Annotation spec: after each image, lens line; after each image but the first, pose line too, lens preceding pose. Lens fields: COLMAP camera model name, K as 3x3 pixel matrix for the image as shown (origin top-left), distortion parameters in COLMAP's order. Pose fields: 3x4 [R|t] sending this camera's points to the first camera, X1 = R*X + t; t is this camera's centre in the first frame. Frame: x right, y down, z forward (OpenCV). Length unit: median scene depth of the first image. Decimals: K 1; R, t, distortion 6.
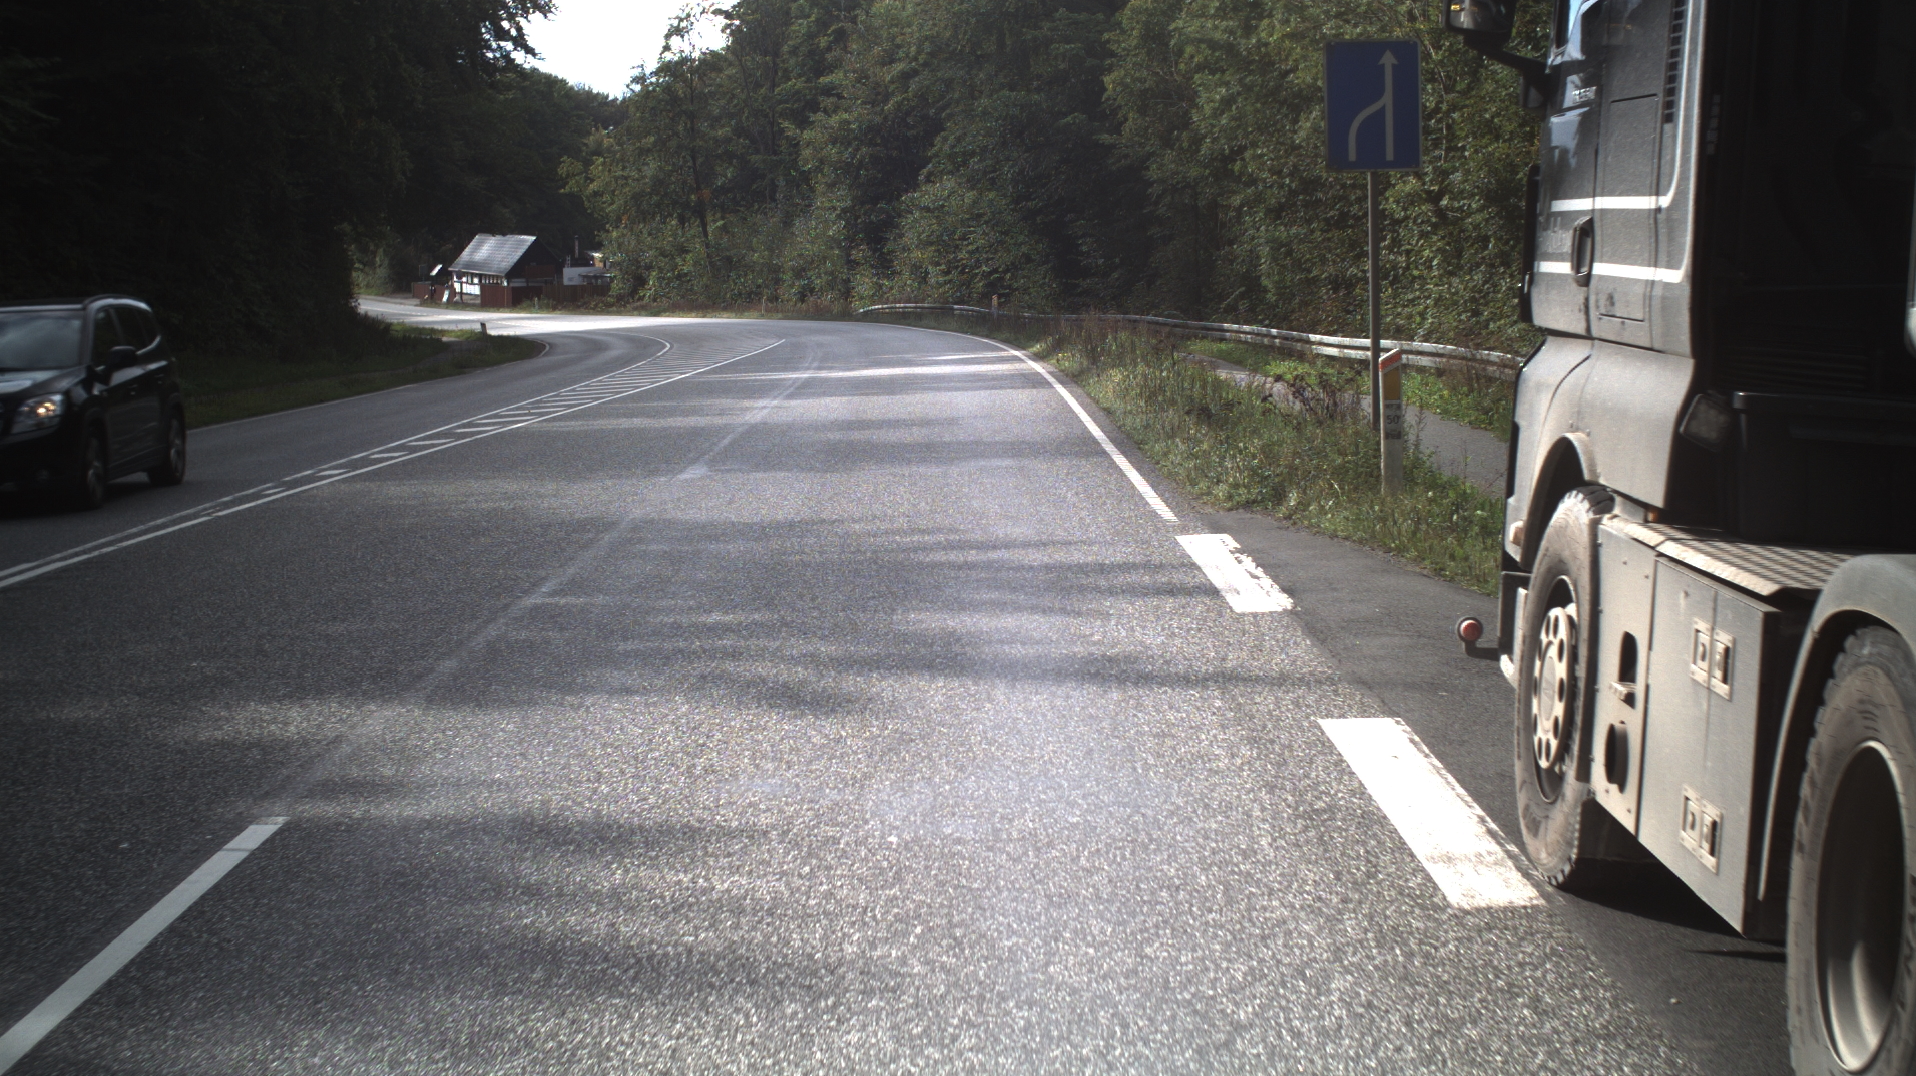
lens RADIAL K [[2947.2, 0, 974.2], [0, 2947.2, 539.6], [0, 0, 1]] dist [-0.207898, 0.000000]
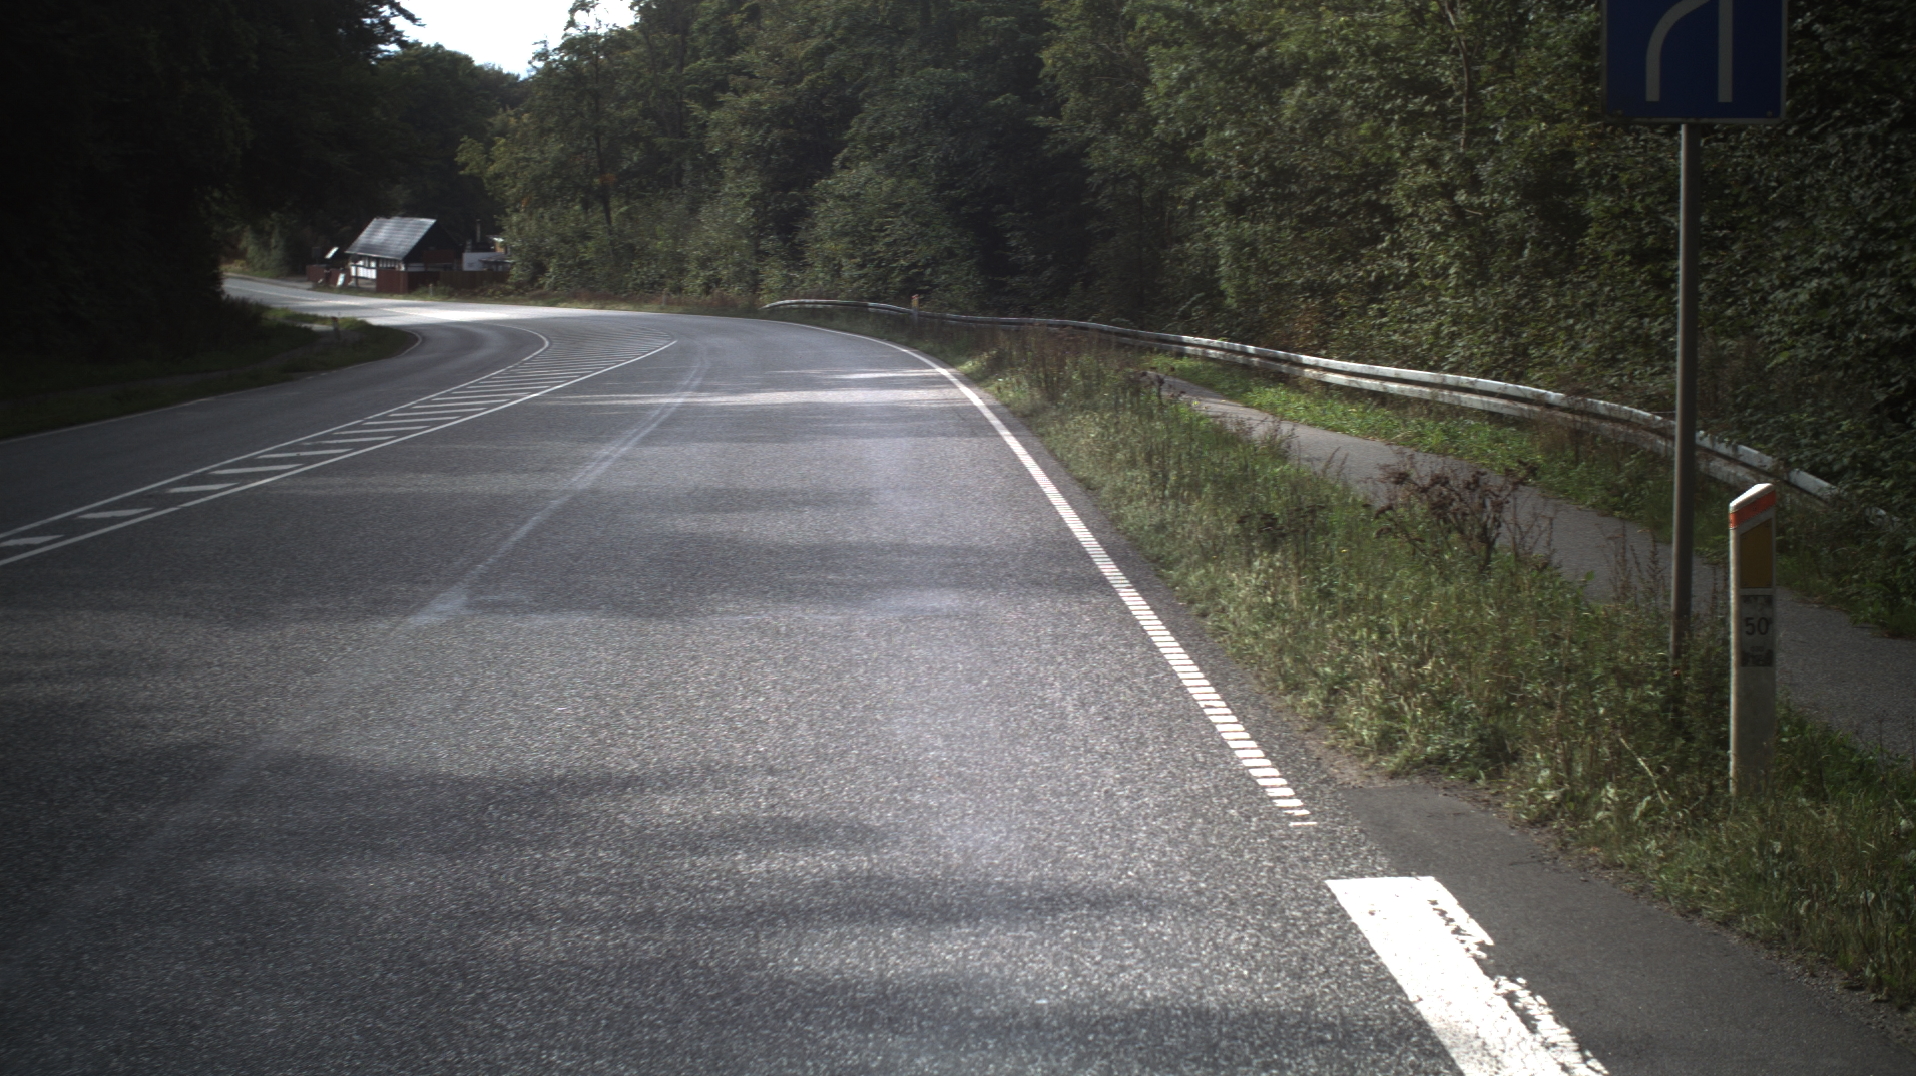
lens RADIAL K [[2947.2, 0, 942.8], [0, 2947.2, 539.5], [0, 0, 1]] dist [-0.207898, 0.000000]
pose [[0.999685, 0.015851, 0.019468, -0.000595], [-0.015910, 0.999869, 0.002897, -0.010535], [-0.019419, -0.003206, 0.999806, 0.099695]]
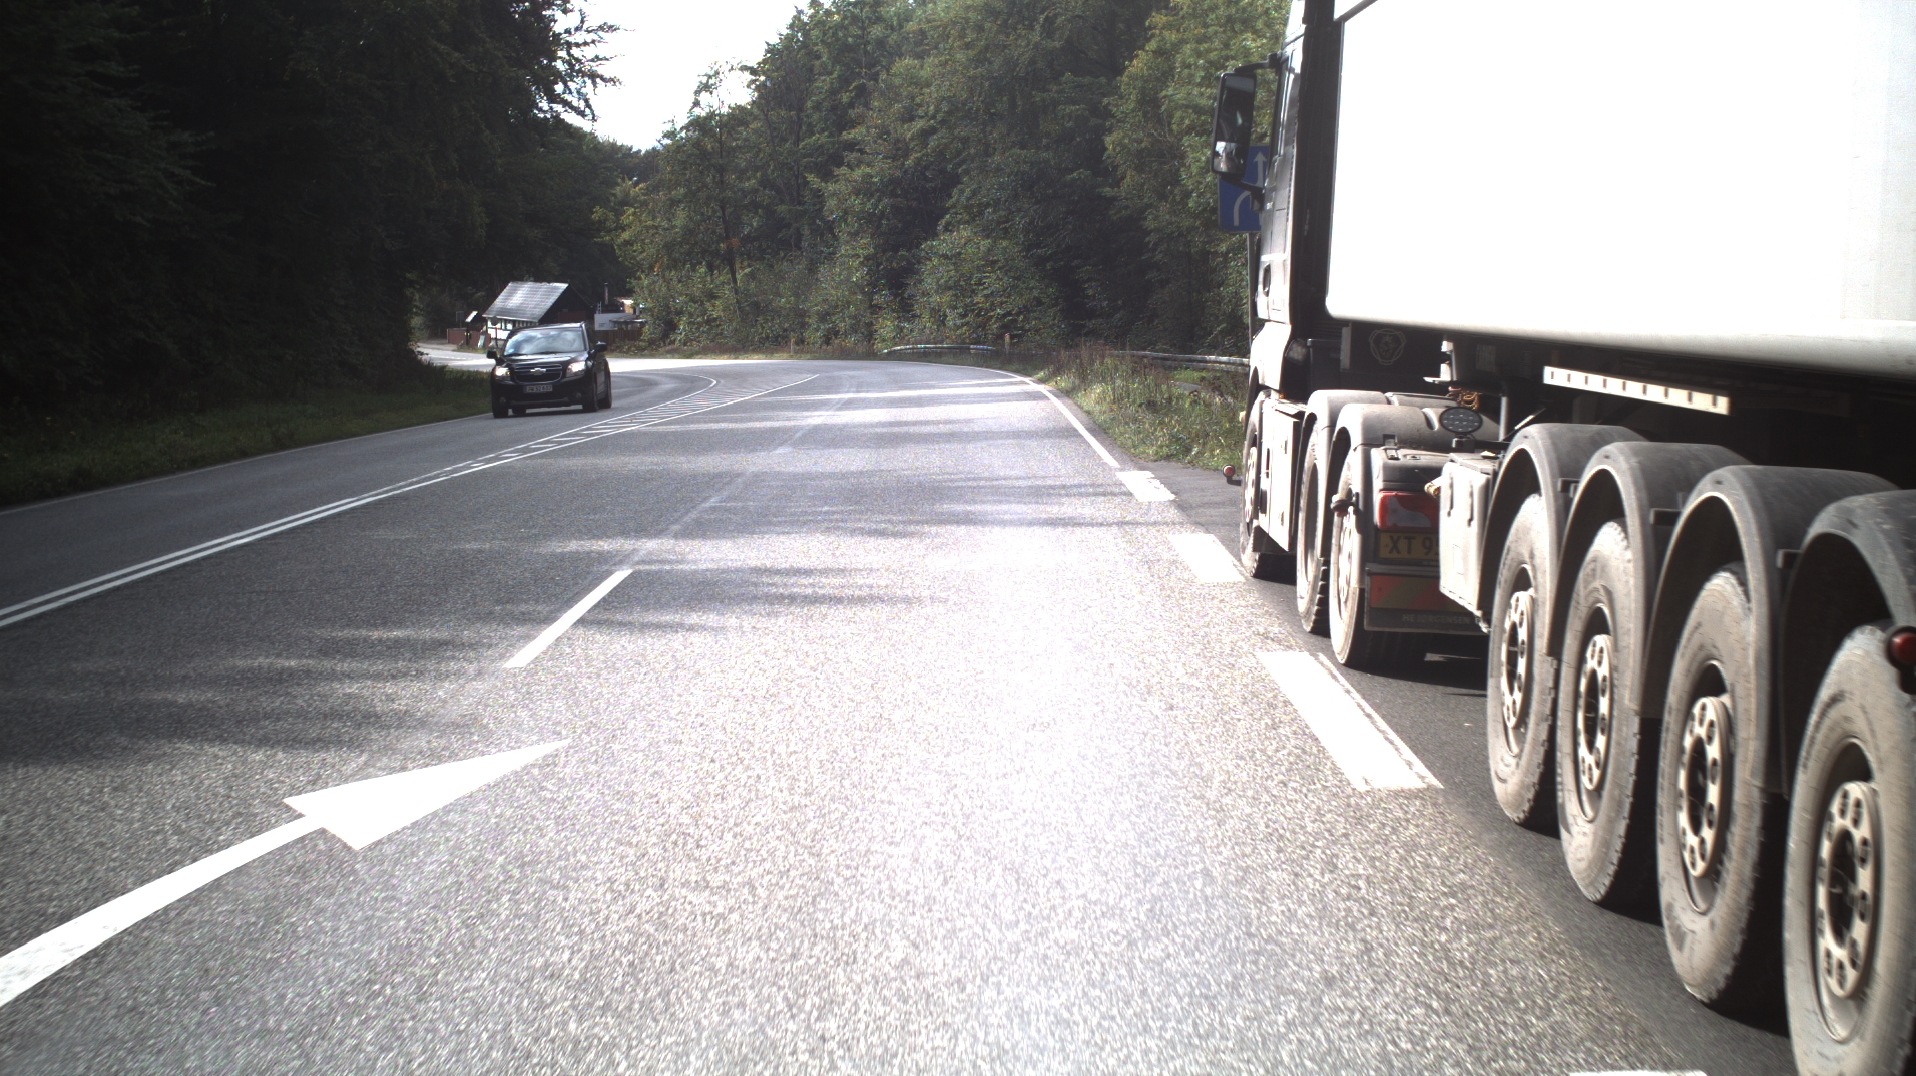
lens RADIAL K [[2947.2, 0, 966.2], [0, 2947.2, 535.4], [0, 0, 1]] dist [-0.207898, 0.000000]
pose [[0.999954, -0.004263, -0.008647, 0.000728], [0.004115, 0.999846, -0.017079, 0.010707], [0.008718, 0.017042, 0.999817, -0.099287]]
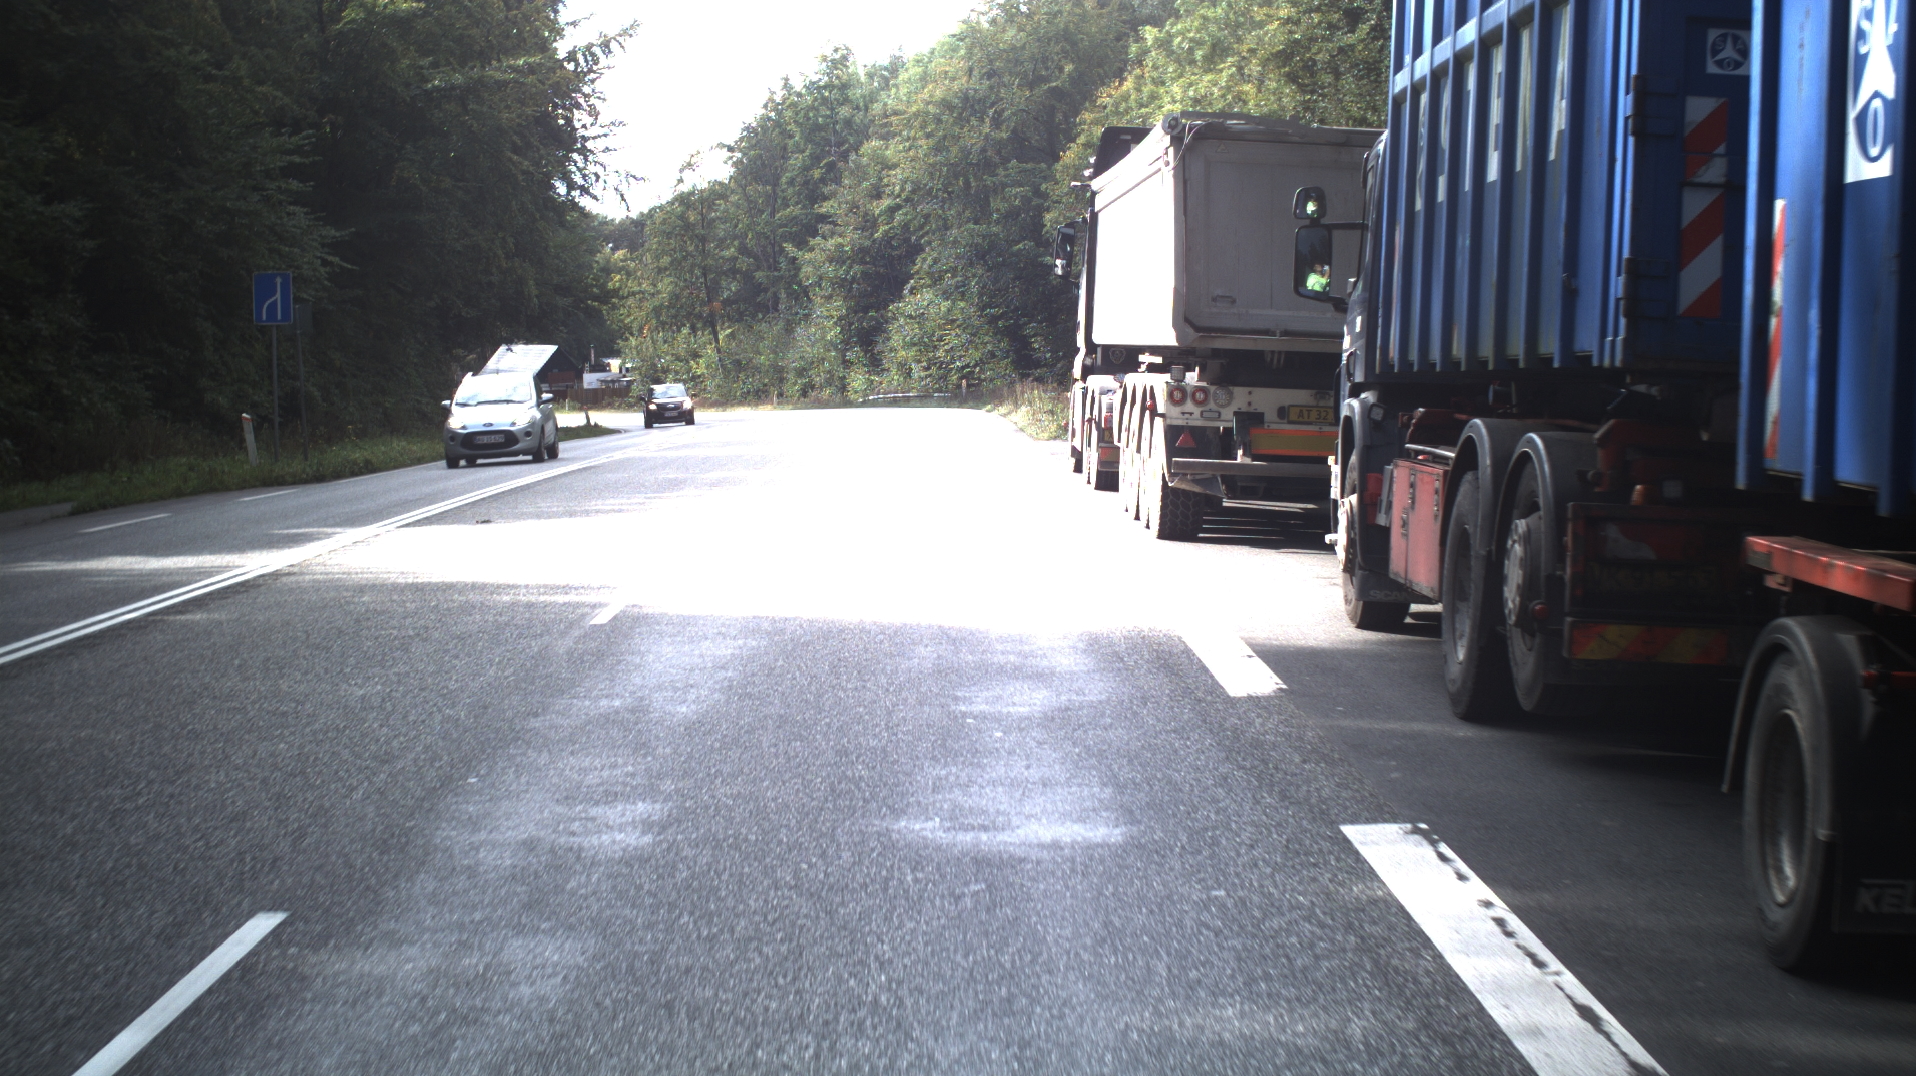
lens RADIAL K [[2947.2, 0, 950.8], [0, 2947.2, 539.4], [0, 0, 1]] dist [-0.207898, 0.000000]
pose [[0.999840, -0.017807, -0.001729, 0.001747], [0.017734, 0.999210, -0.035574, 0.032394], [0.002361, 0.035538, 0.999366, -0.296834]]
